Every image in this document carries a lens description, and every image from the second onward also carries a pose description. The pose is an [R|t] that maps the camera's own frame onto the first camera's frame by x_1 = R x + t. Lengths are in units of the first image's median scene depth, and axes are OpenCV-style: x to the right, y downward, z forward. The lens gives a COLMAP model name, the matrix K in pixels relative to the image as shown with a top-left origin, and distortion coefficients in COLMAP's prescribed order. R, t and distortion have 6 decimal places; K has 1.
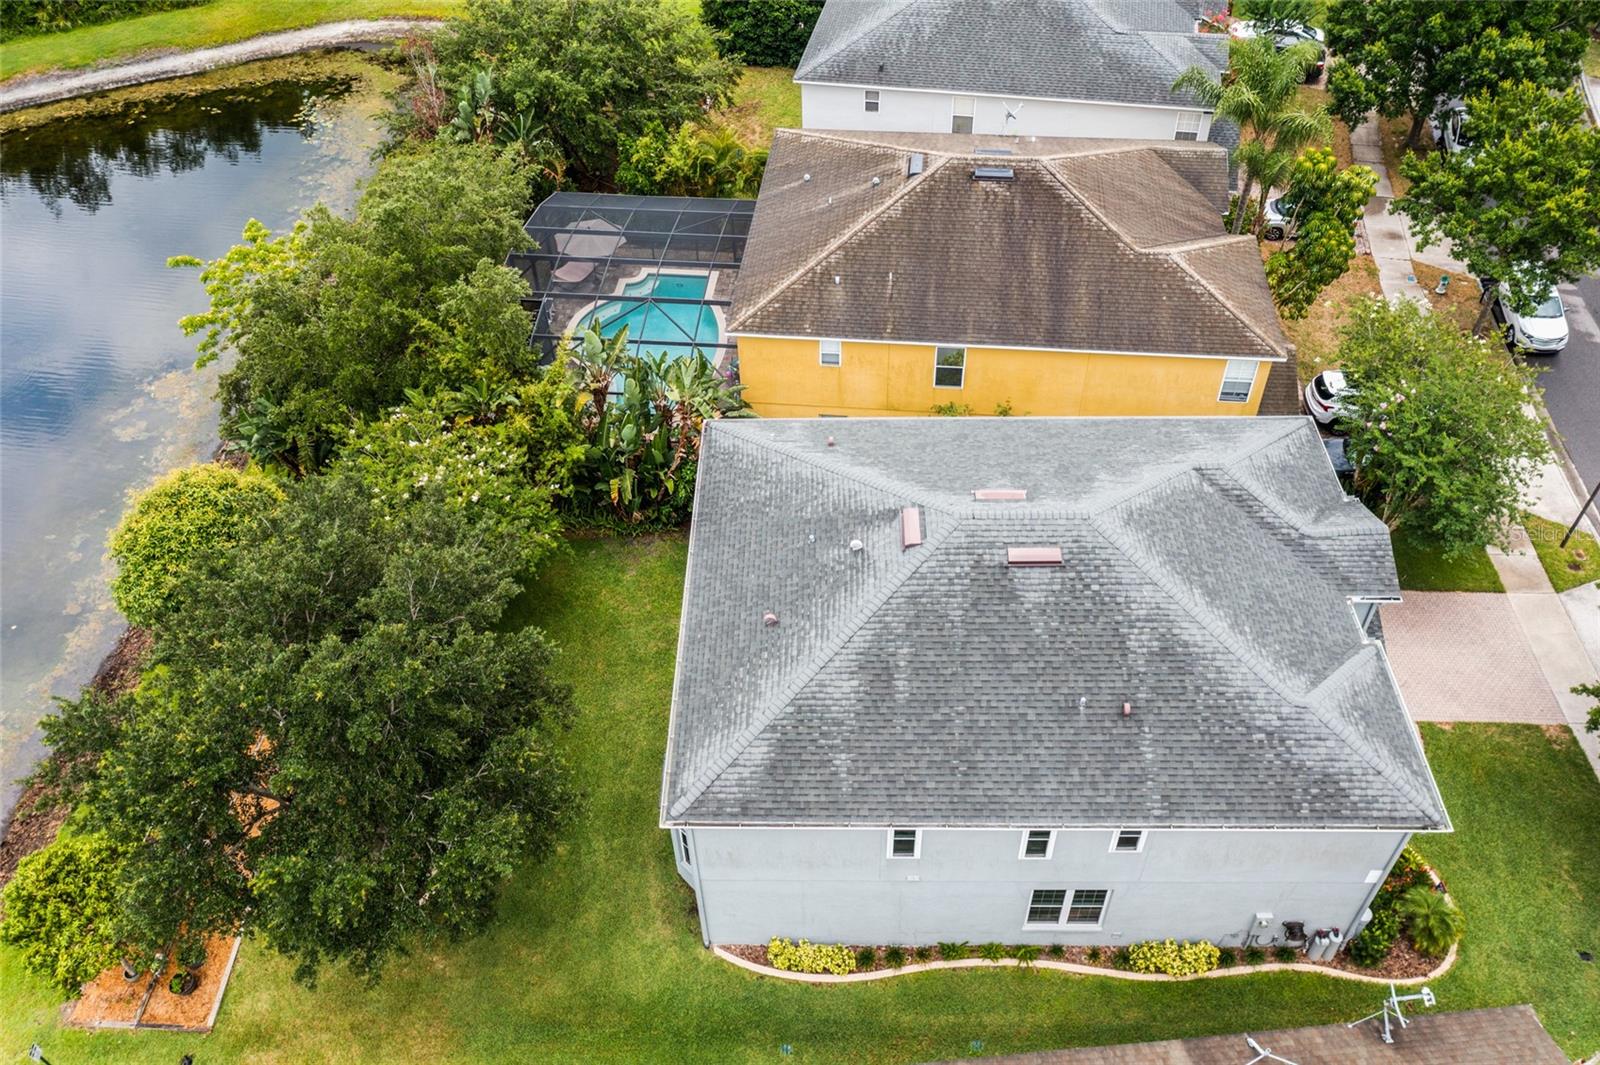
lens RADIAL K [[1275.6, 0, 800.5], [0, 1275.6, 518.6], [0, 0, 1]] dist [0.007880, -0.004104]
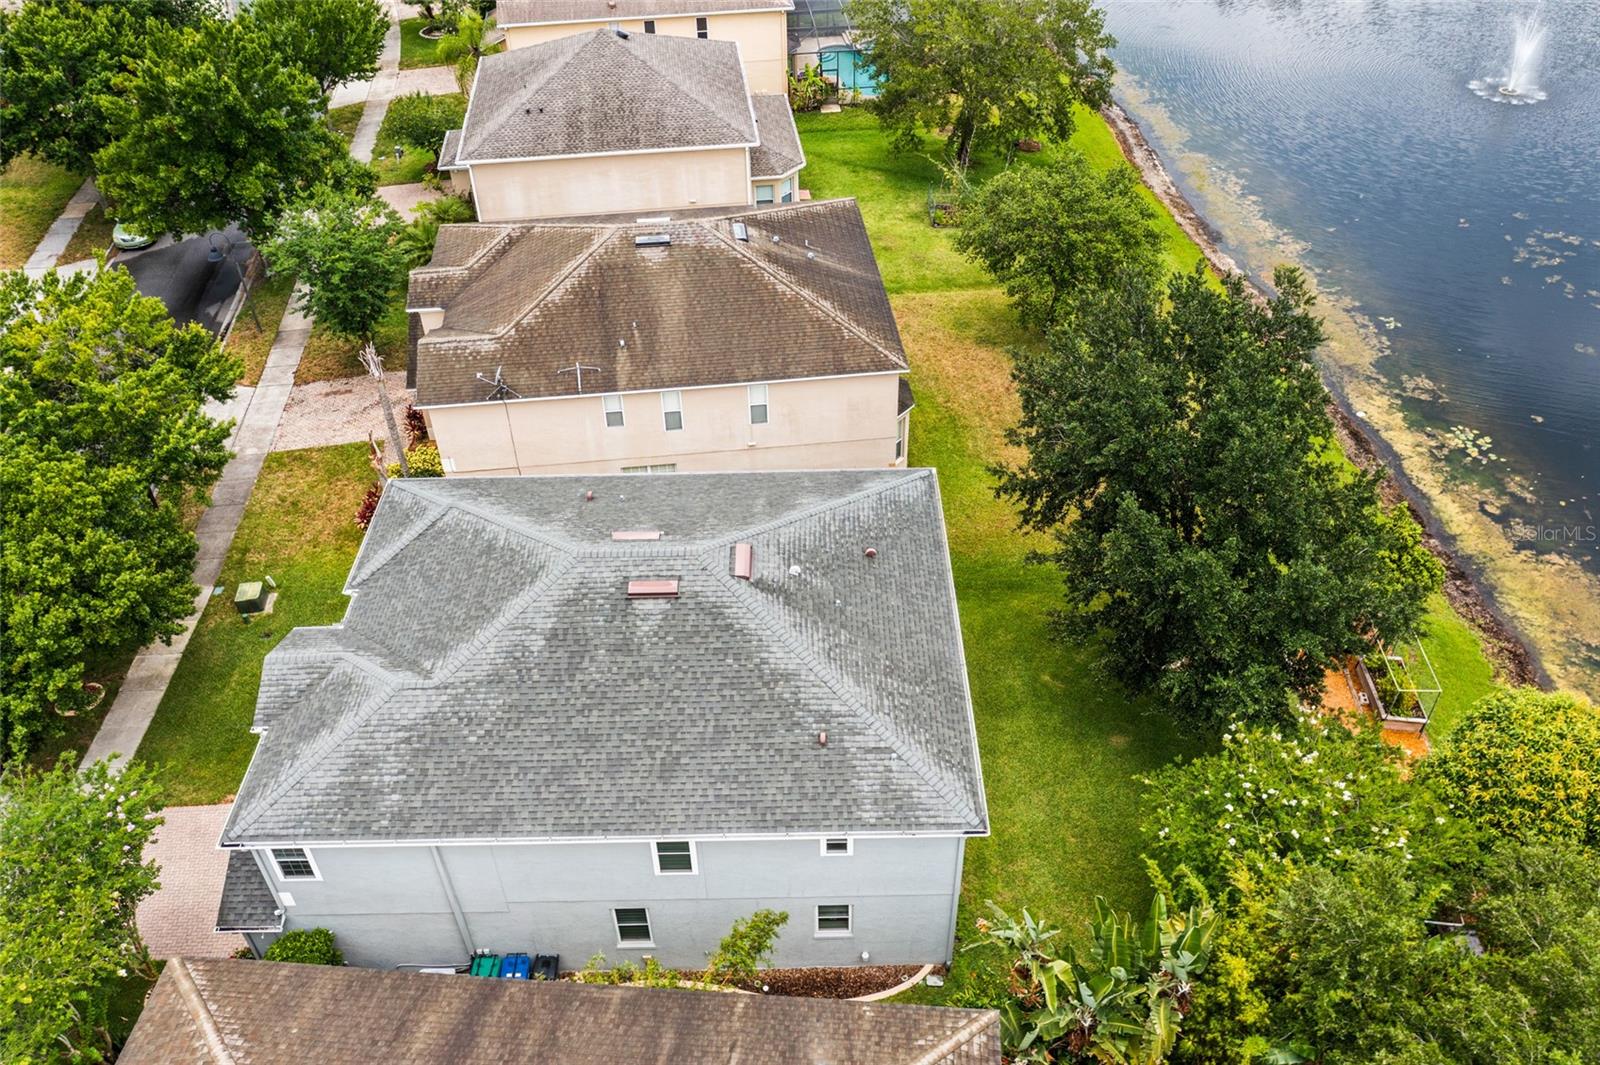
lens RADIAL K [[1275.6, 0, 800.5], [0, 1275.6, 518.6], [0, 0, 1]] dist [0.007880, -0.004104]
pose [[-0.998803, 0.048387, 0.007195, 0.030516], [0.011981, 0.099363, 0.994979, -1.090965], [0.047429, 0.993874, -0.099824, 1.107546]]
